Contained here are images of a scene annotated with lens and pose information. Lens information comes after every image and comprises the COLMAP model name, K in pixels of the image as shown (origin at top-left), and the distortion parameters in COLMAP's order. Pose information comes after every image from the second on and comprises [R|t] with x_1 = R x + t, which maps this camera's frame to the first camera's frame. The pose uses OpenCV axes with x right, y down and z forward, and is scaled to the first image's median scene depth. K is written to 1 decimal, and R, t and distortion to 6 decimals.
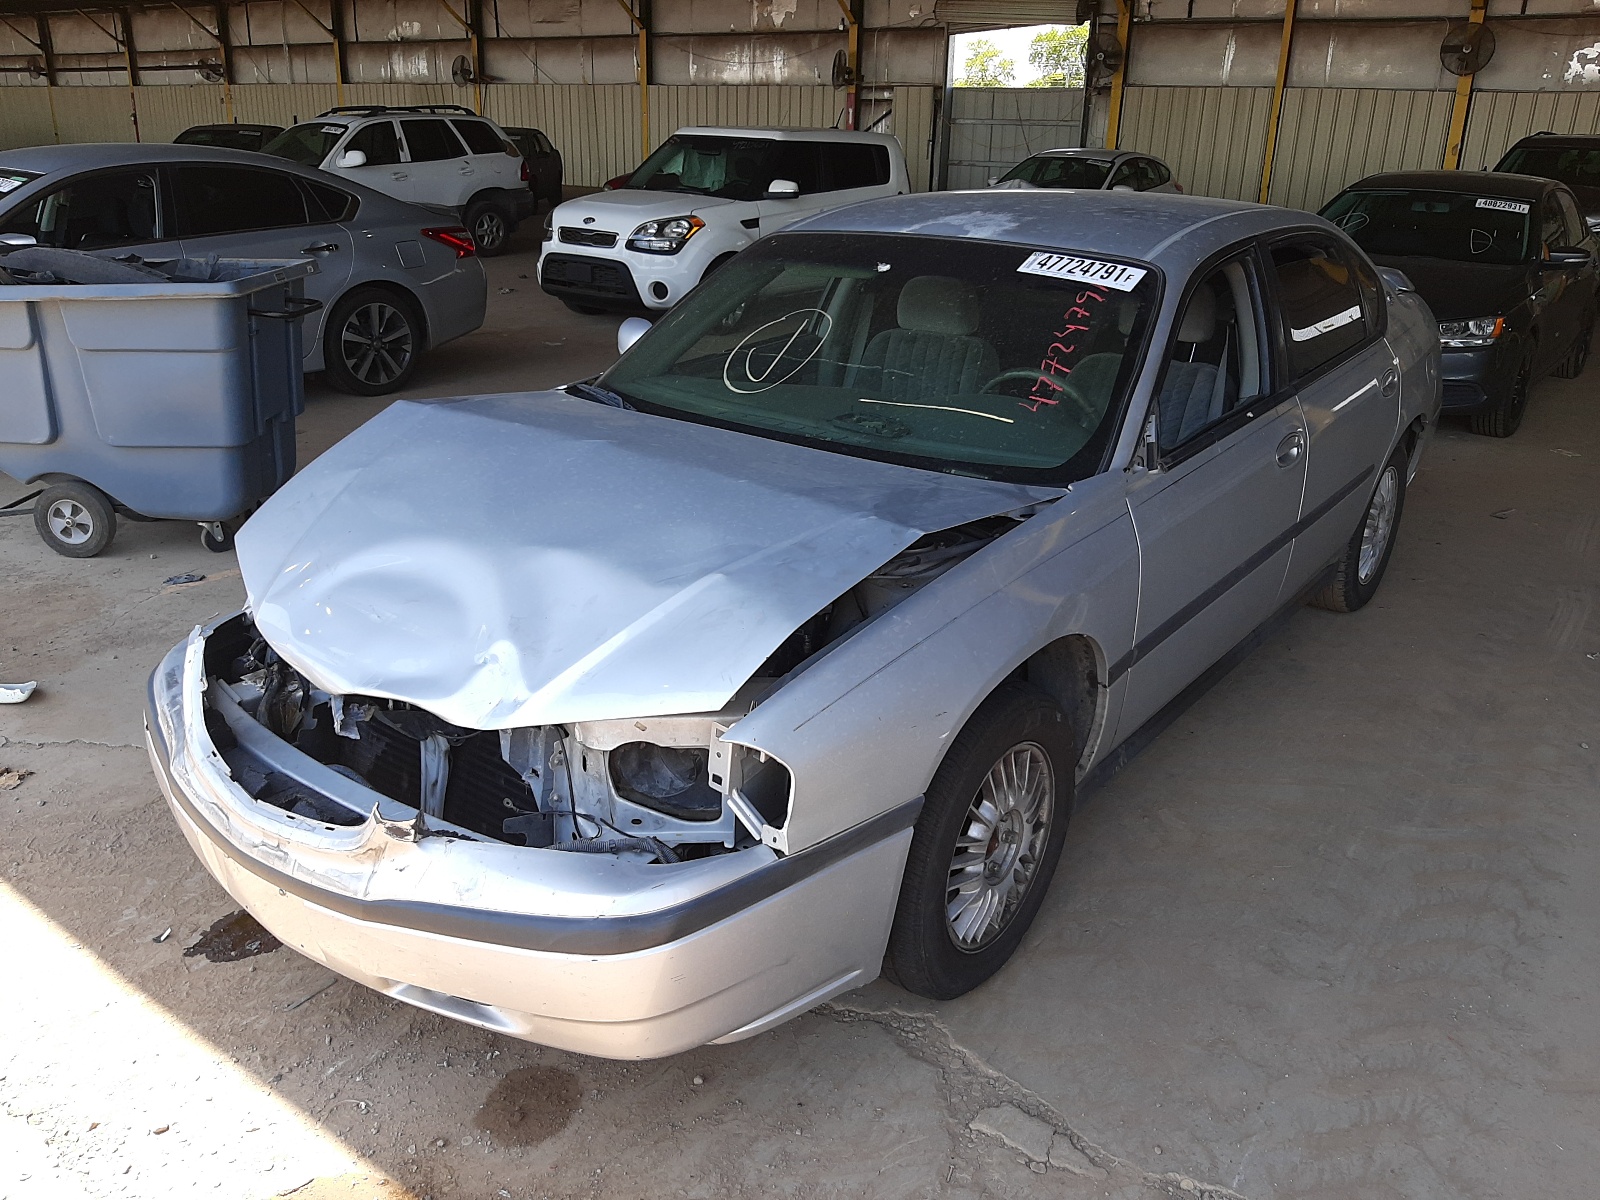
lens RADIAL K [[1286.3, 0, 800.0], [0, 1286.3, 600.0], [0, 0, 1]] dist [0.083735, -0.174109]
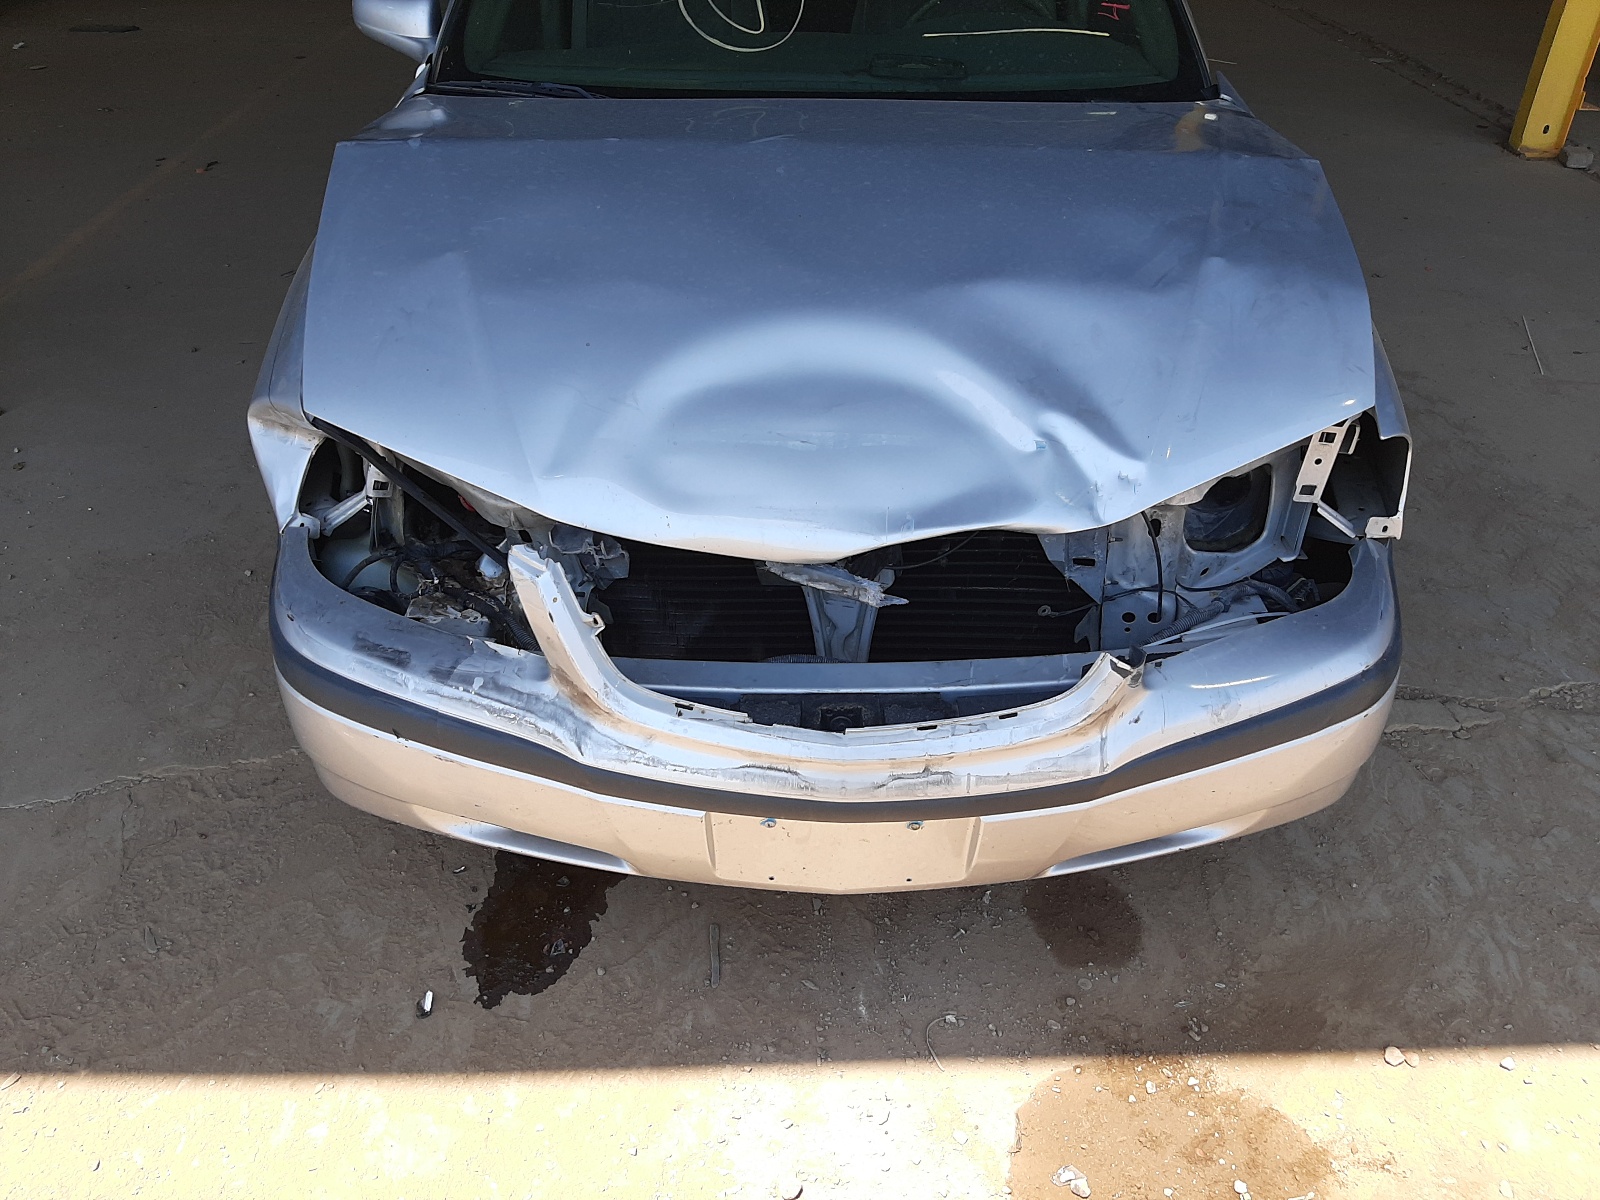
lens RADIAL K [[1286.3, 0, 800.0], [0, 1286.3, 600.0], [0, 0, 1]] dist [0.083735, -0.174109]
pose [[0.776452, -0.360973, 0.516547, -0.773294], [0.218669, 0.923087, 0.316377, -0.138999], [-0.591021, -0.132699, 0.795666, 0.465306]]
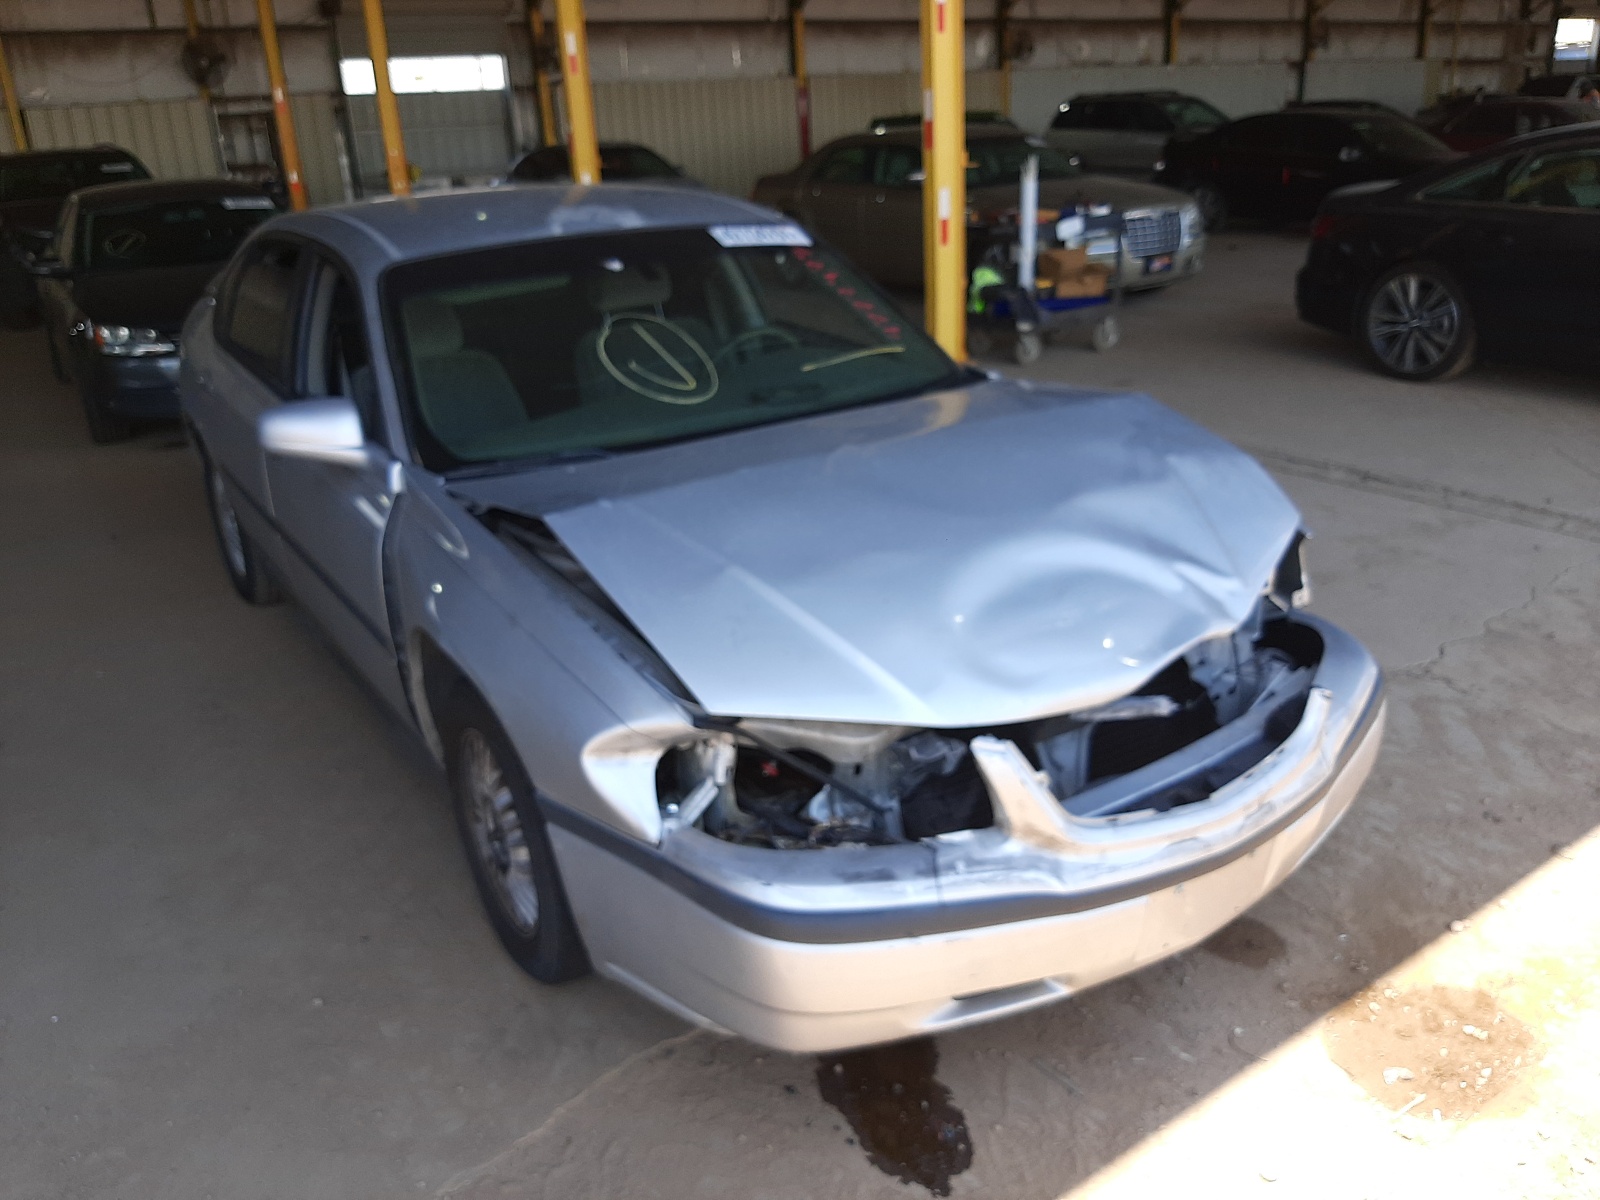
lens RADIAL K [[1309.9, 0, 797.2], [0, 1309.9, 593.2], [0, 0, 1]] dist [0.077637, -0.213967]
pose [[0.297435, -0.355363, 0.886143, -1.329727], [0.376716, 0.896525, 0.233082, -0.329188], [-0.877278, 0.264498, 0.400529, 0.834848]]
